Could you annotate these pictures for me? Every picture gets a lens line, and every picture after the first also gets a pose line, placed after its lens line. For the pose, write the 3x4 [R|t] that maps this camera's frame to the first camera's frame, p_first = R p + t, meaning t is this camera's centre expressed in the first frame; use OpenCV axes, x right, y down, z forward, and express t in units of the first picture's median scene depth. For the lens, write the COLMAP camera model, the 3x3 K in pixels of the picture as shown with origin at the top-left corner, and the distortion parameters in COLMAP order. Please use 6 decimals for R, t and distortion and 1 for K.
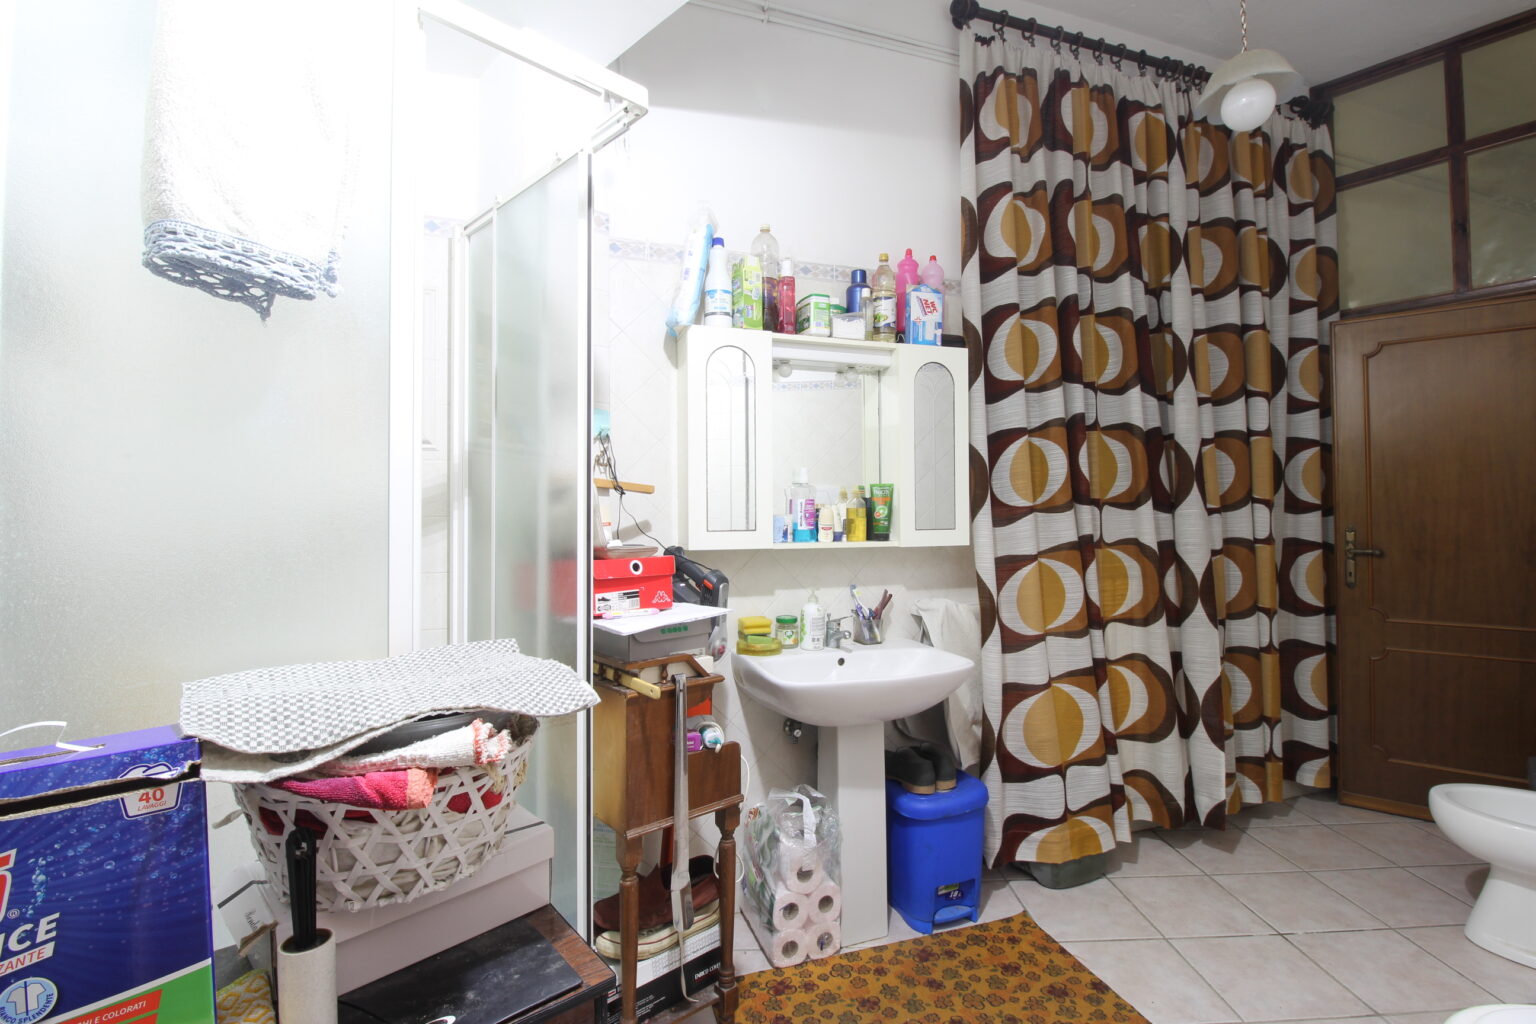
lens RADIAL K [[709.6, 0, 775.3], [0, 709.6, 499.0], [0, 0, 1]] dist [0.003059, -0.014082]
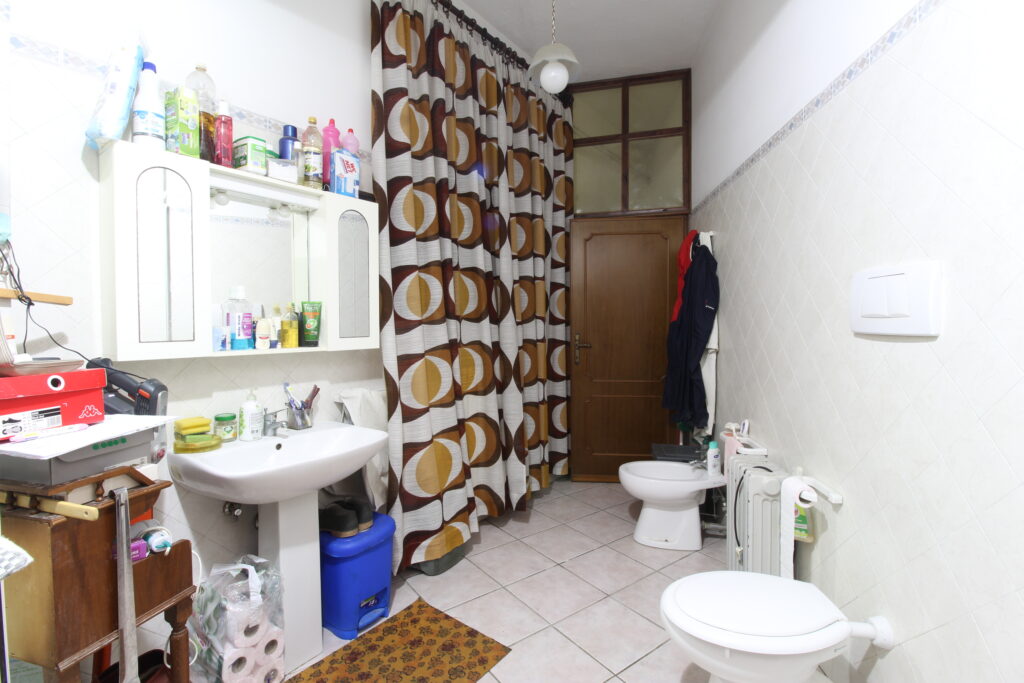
lens RADIAL K [[473.0, 0, 516.9], [0, 473.0, 332.8], [0, 0, 1]] dist [0.003059, -0.014082]
pose [[0.816874, -0.010825, 0.576715, -0.037418], [-0.010149, 0.999399, 0.033135, 0.002446], [-0.576727, -0.032920, 0.816273, 0.100953]]
